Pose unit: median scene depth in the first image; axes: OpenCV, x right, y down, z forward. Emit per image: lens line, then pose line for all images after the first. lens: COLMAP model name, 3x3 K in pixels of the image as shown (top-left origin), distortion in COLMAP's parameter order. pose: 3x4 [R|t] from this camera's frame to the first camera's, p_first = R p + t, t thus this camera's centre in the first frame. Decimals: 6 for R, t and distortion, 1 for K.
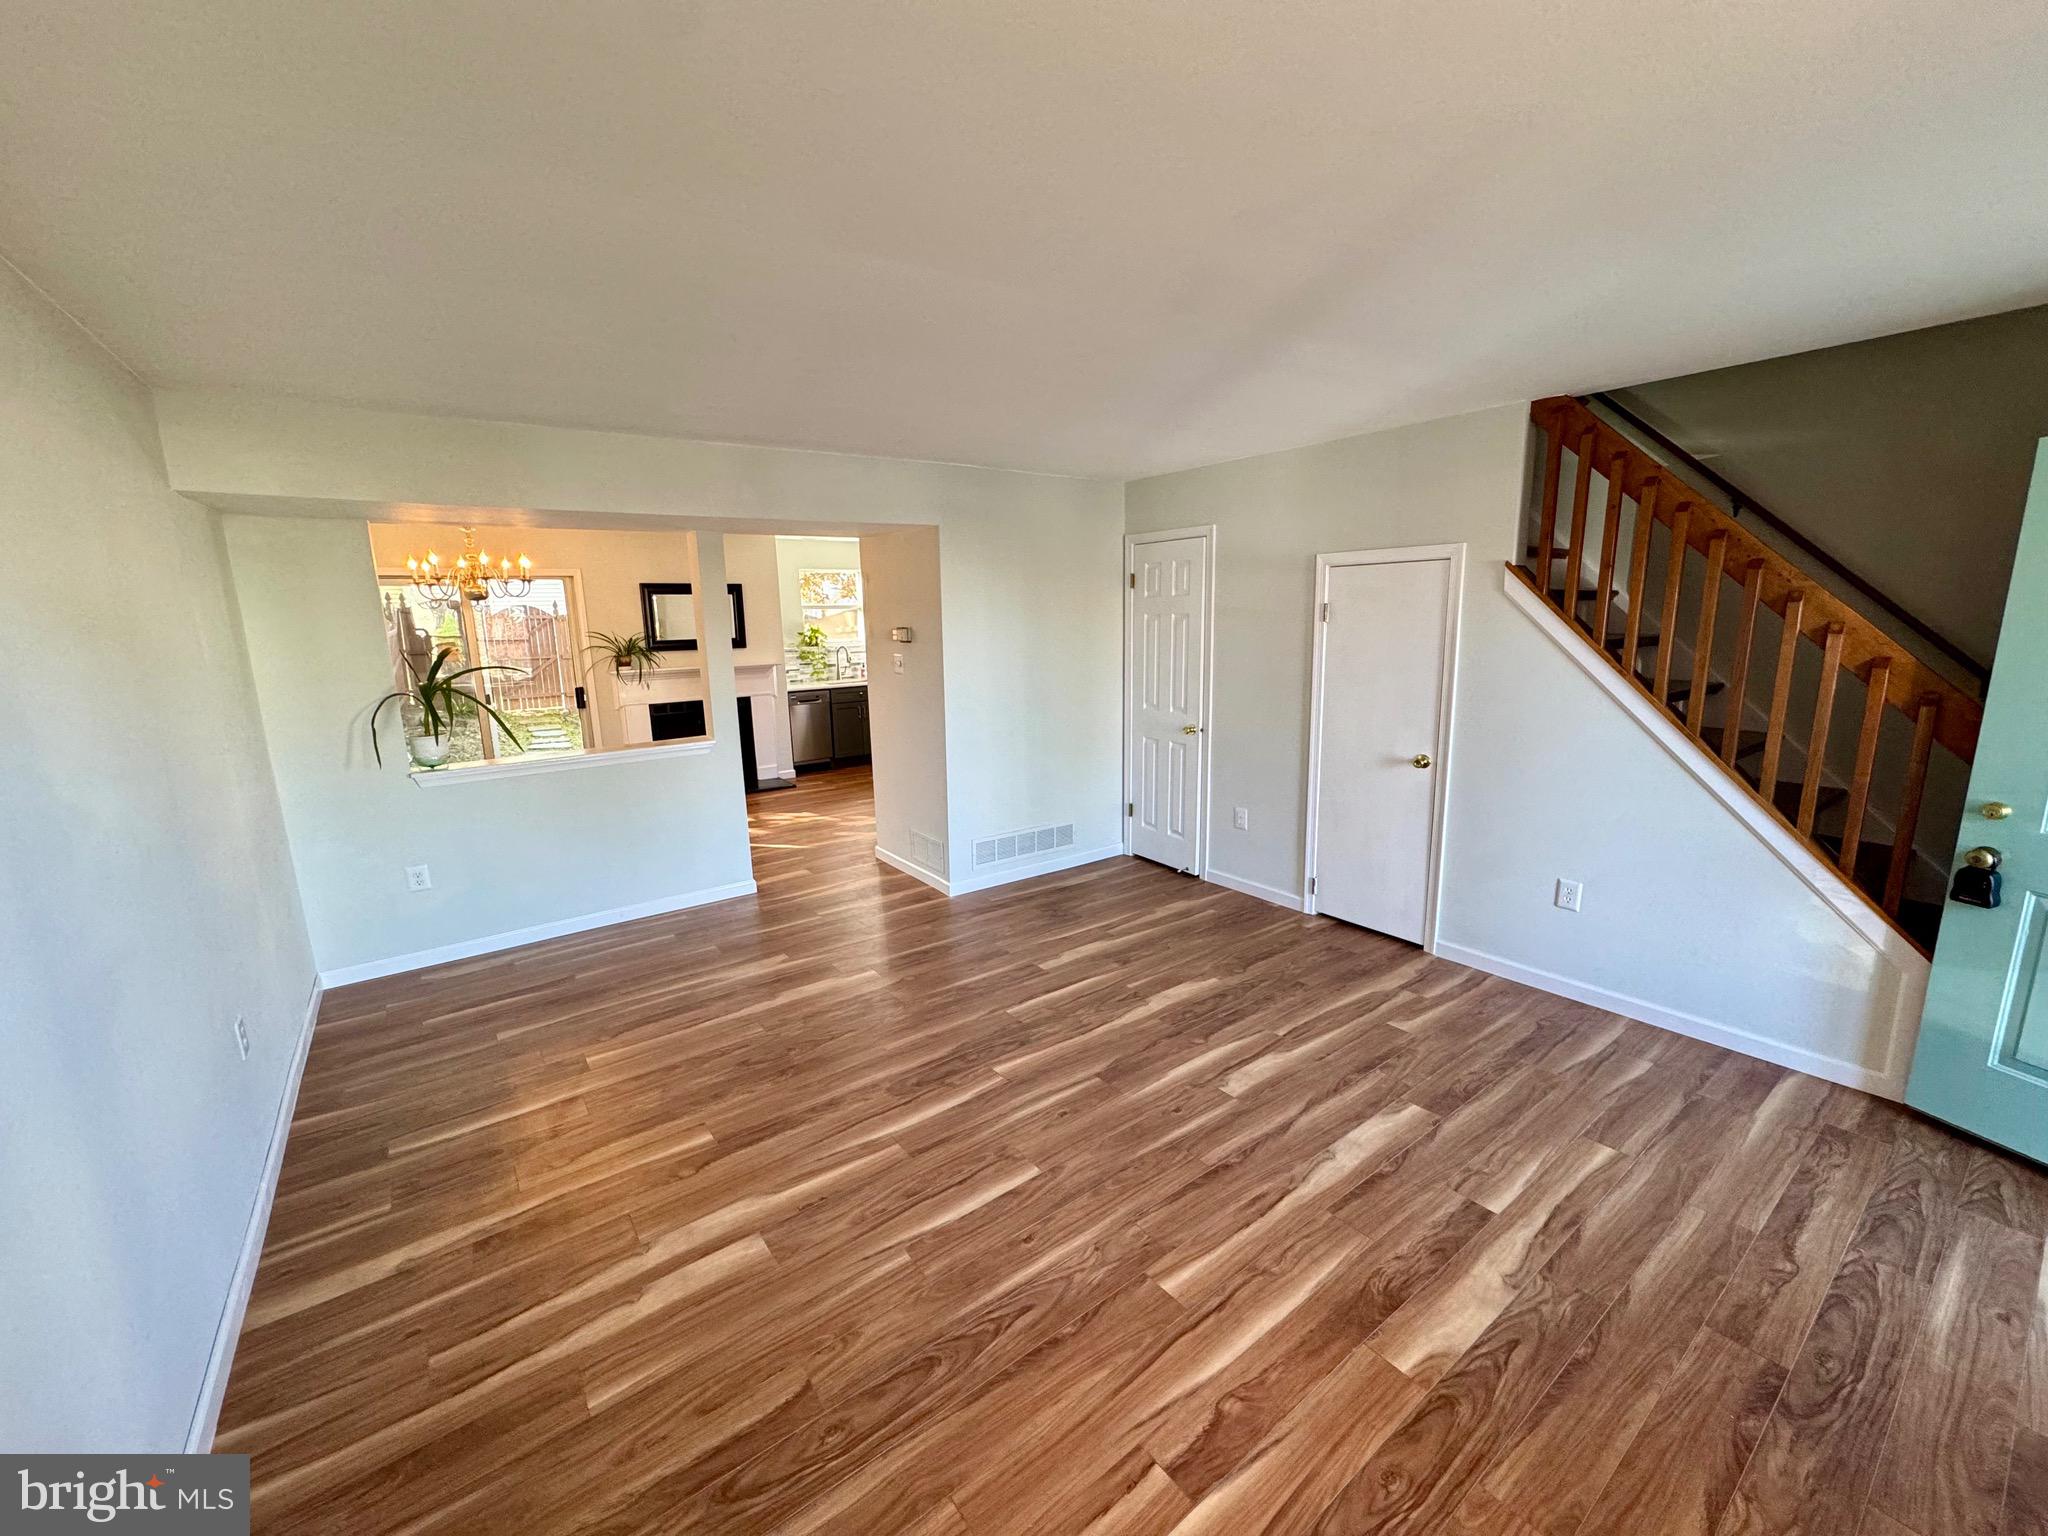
lens RADIAL K [[814.4, 0, 1036.8], [0, 814.4, 764.3], [0, 0, 1]] dist [-0.002157, 0.000038]
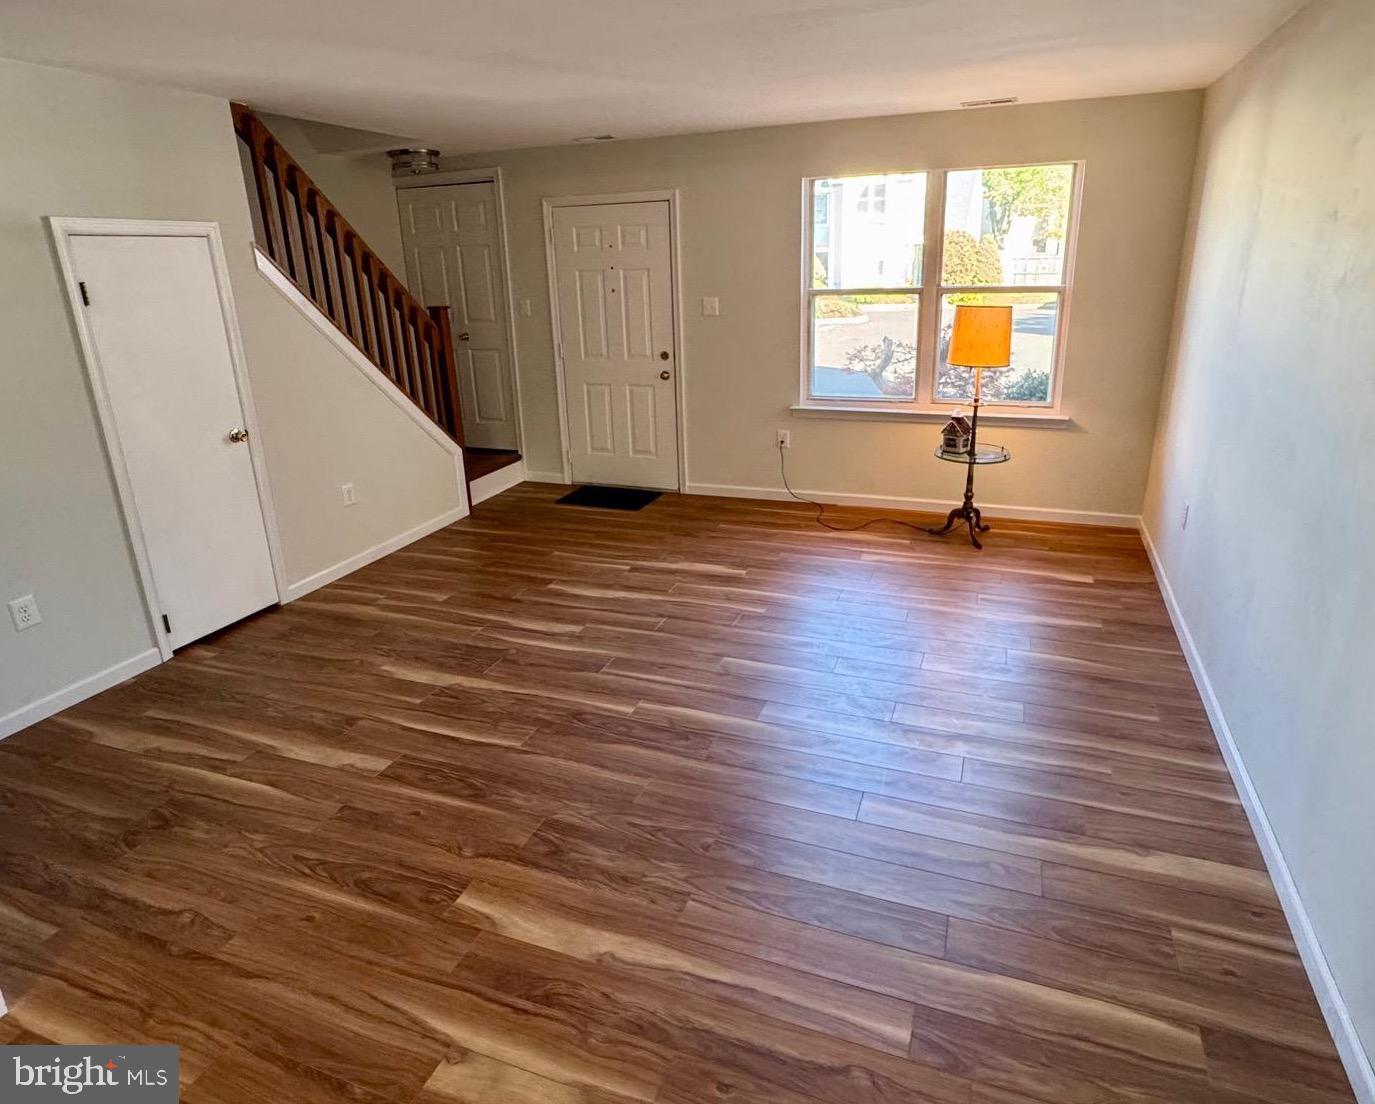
lens RADIAL K [[829.4, 0, 695.5], [0, 829.4, 550.5], [0, 0, 1]] dist [-0.003073, 0.001309]
pose [[-0.538757, -0.243623, 0.806467, -0.727783], [0.194824, 0.895297, 0.400609, -0.178830], [-0.819625, 0.372950, -0.434884, 1.056471]]
